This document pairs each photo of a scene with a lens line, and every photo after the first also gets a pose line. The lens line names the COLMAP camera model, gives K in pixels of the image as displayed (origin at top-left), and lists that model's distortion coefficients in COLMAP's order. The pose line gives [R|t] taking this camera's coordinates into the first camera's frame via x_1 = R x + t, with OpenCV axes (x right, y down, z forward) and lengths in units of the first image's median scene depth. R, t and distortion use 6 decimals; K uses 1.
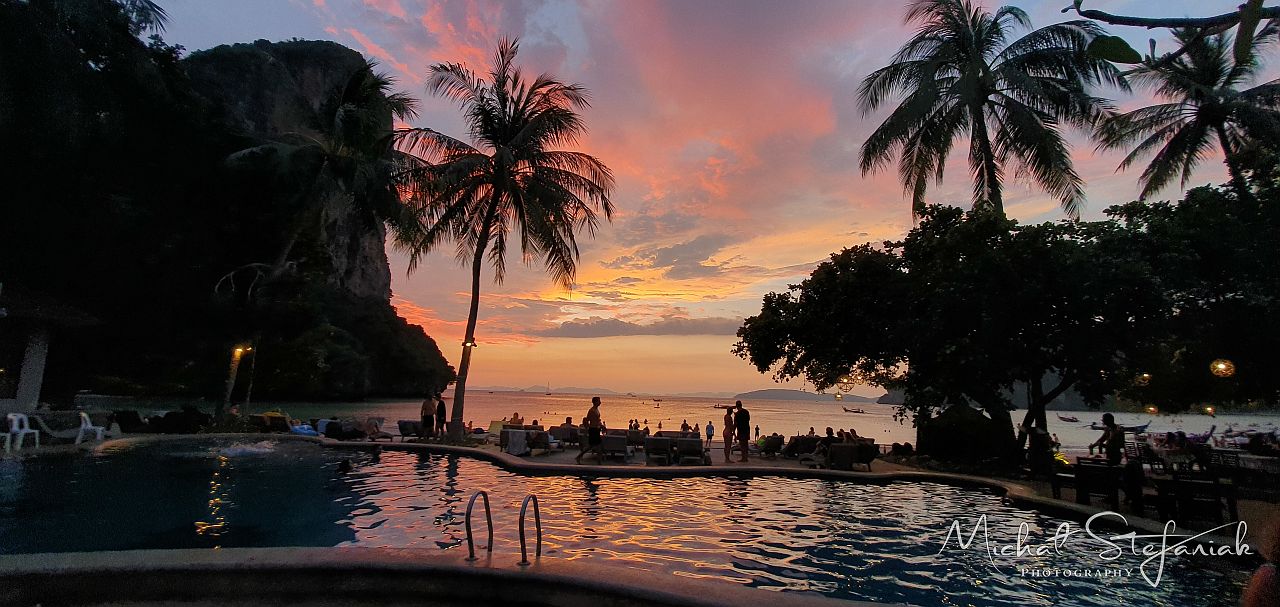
lens RADIAL K [[491.4, 0, 640.0], [0, 491.4, 303.5], [0, 0, 1]] dist [-0.051697, 0.000005]
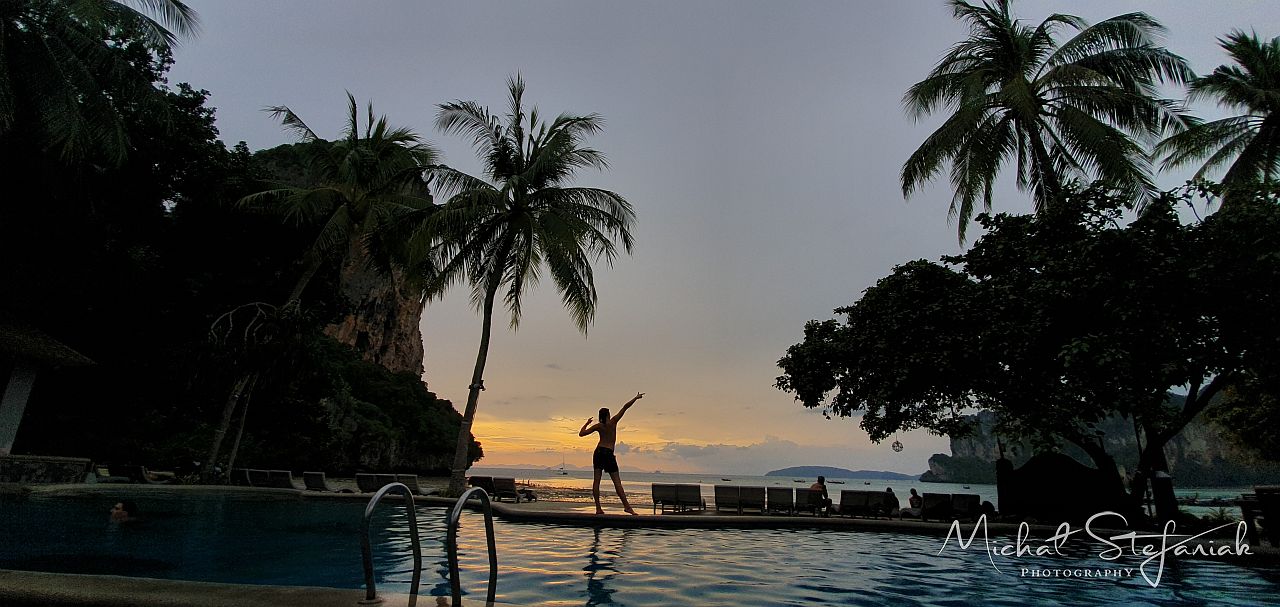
lens RADIAL K [[482.7, 0, 640.0], [0, 482.7, 303.5], [0, 0, 1]] dist [-0.040781, -0.000152]
pose [[0.998524, -0.016678, -0.051685, 0.002277], [0.008478, 0.987880, -0.154985, 0.066614], [0.053644, 0.154318, 0.986564, 0.110175]]
